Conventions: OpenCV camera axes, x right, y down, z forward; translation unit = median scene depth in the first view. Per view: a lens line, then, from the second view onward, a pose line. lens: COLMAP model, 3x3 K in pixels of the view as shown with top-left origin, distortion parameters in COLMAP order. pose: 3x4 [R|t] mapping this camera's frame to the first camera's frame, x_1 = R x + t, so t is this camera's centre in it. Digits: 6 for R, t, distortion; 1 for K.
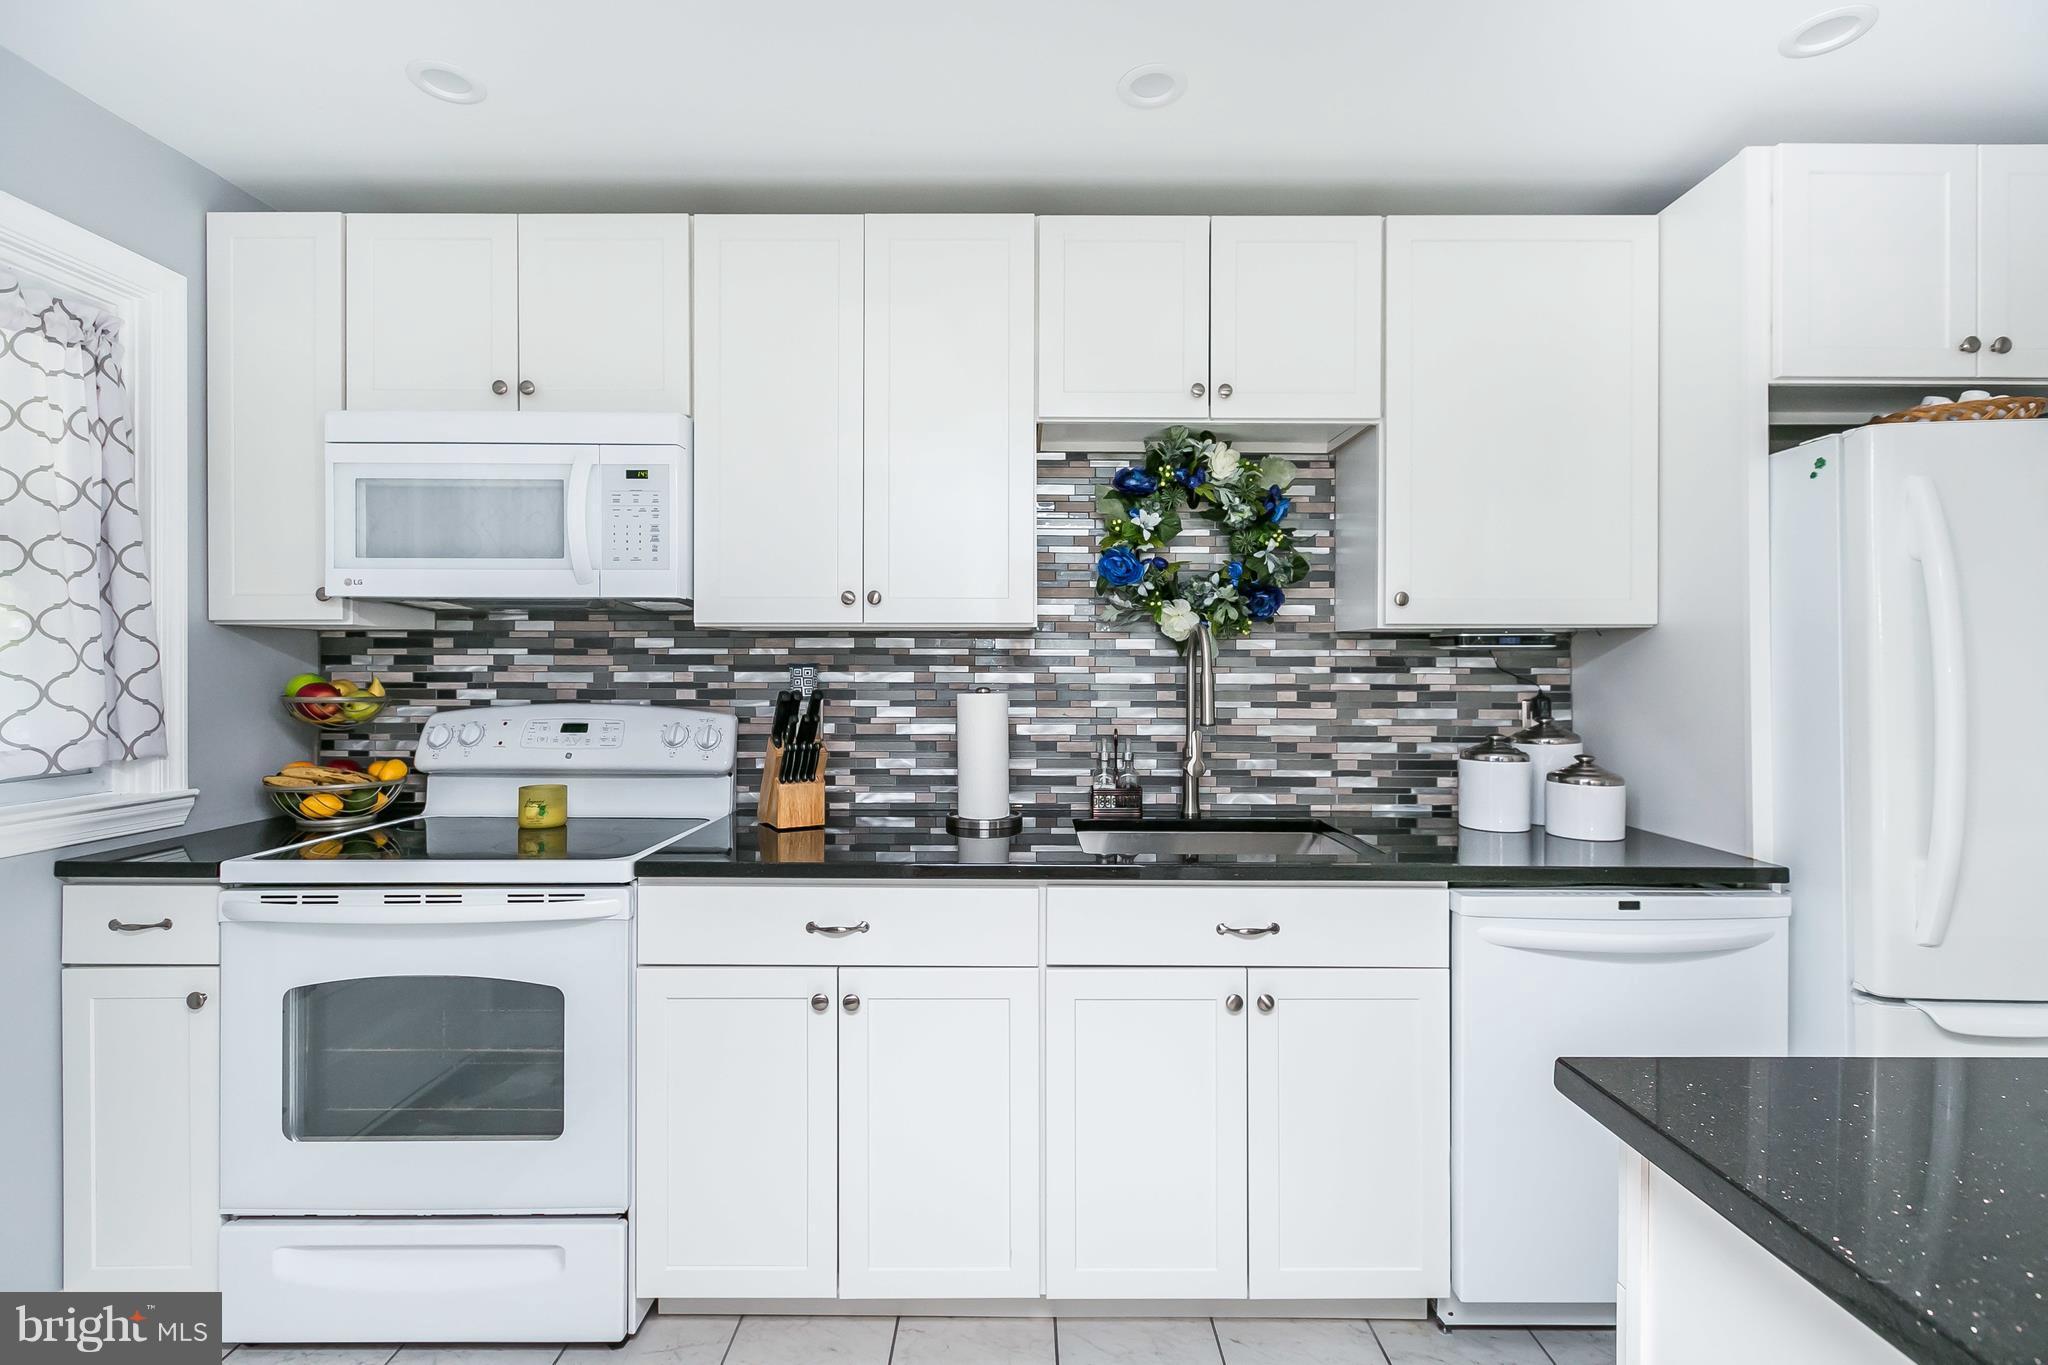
lens RADIAL K [[922.6, 0, 1033.4], [0, 922.6, 682.1], [0, 0, 1]] dist [0.002699, -0.000259]
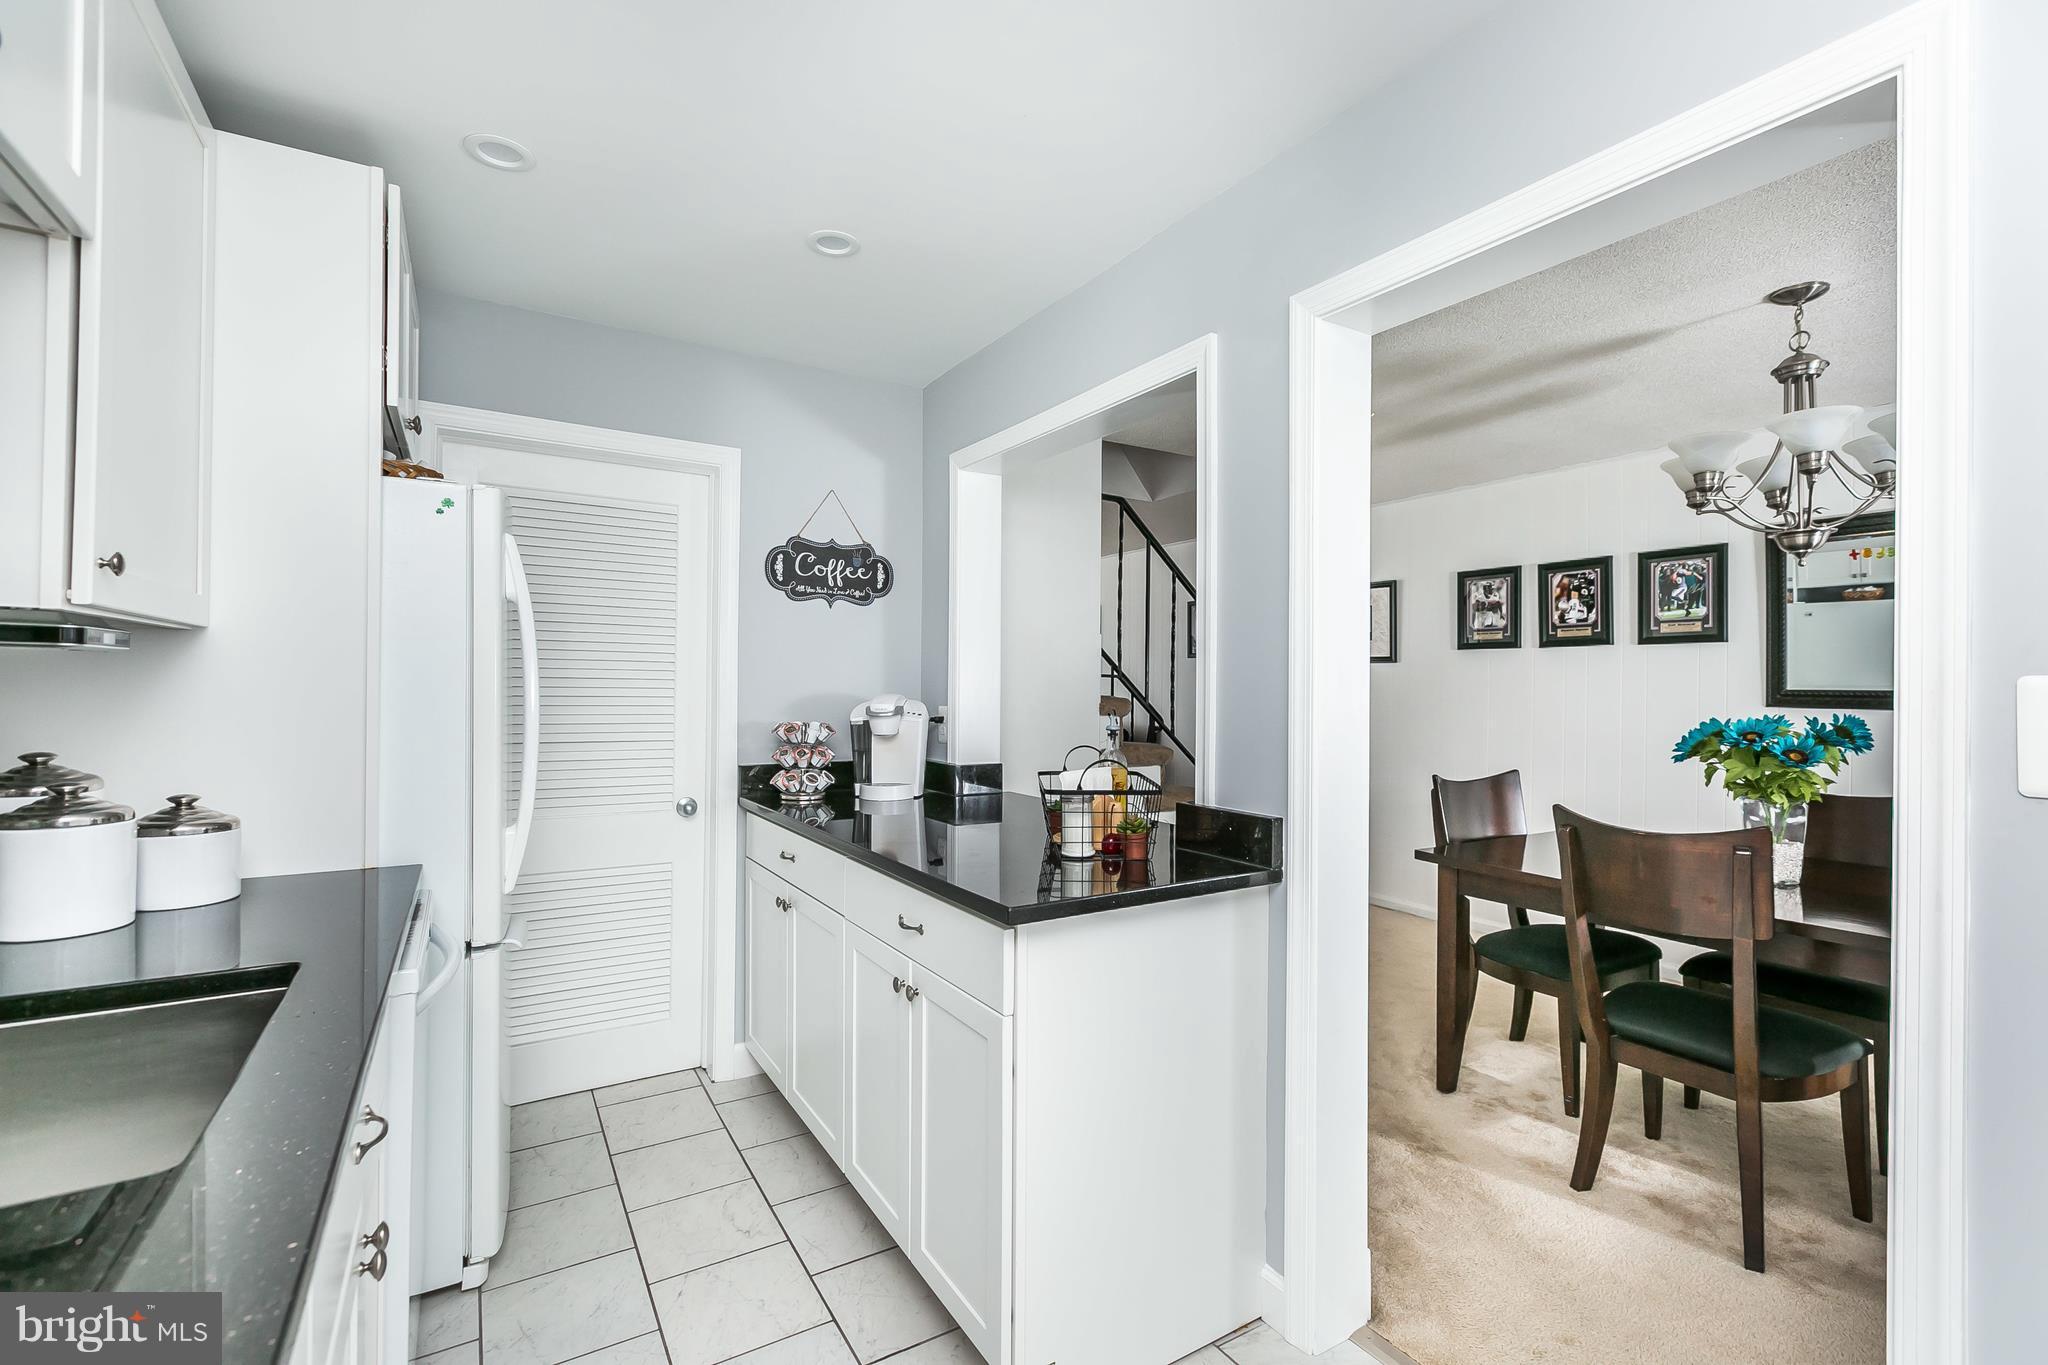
lens RADIAL K [[922.6, 0, 1033.4], [0, 922.6, 682.1], [0, 0, 1]] dist [0.002699, -0.000259]
pose [[-0.520041, 0.000577, 0.854141, -0.434170], [-0.000419, 0.999999, -0.000930, -0.013731], [-0.854141, -0.000842, -0.520041, 0.857447]]
